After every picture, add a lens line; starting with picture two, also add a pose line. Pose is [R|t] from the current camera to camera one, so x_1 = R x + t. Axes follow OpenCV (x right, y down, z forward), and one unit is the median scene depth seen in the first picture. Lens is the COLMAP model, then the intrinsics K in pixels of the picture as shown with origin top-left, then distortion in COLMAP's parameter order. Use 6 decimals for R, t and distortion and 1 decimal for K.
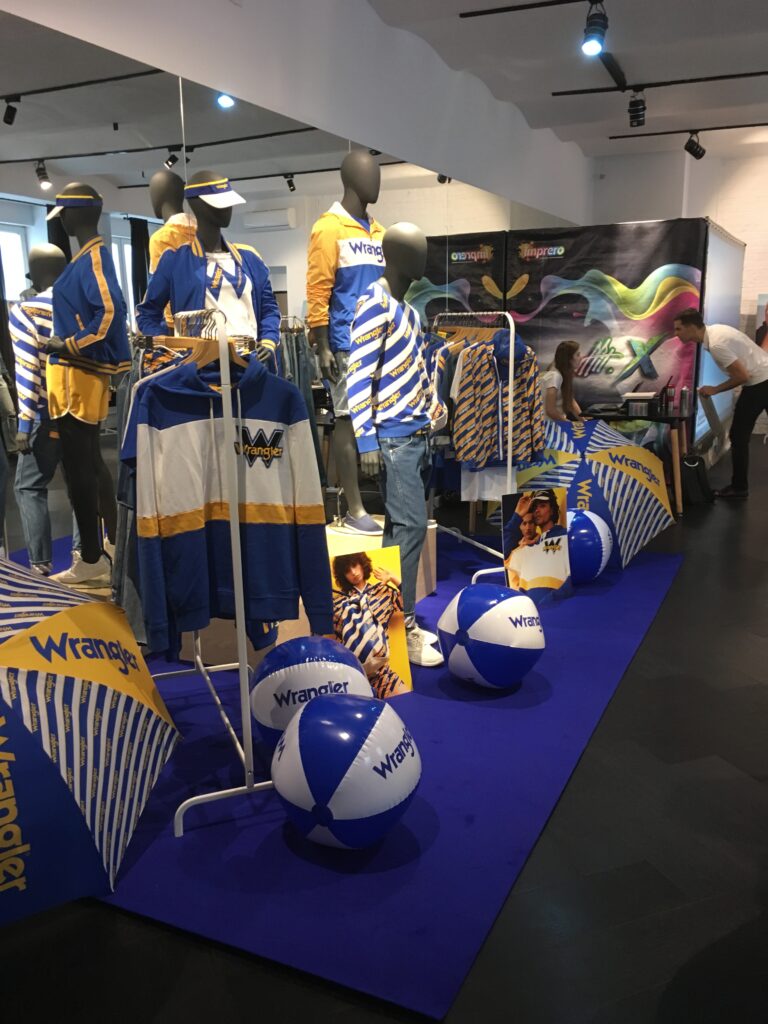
lens RADIAL K [[864.8, 0, 384.0], [0, 864.8, 512.0], [0, 0, 1]] dist [0.081426, -0.116683]
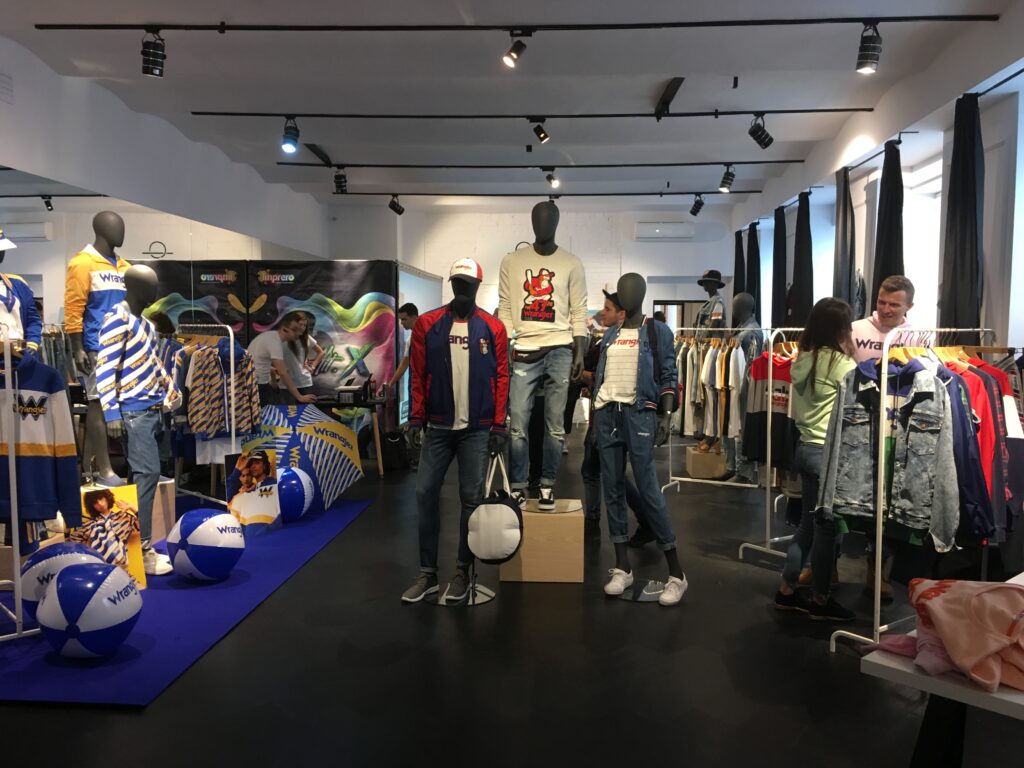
lens RADIAL K [[864.8, 0, 512.0], [0, 864.8, 384.0], [0, 0, 1]] dist [0.081426, -0.116683]
pose [[0.926398, -0.006350, 0.376492, 0.039925], [0.064015, 0.987959, -0.140851, 0.095156], [-0.371064, 0.154585, 0.915650, -0.463571]]
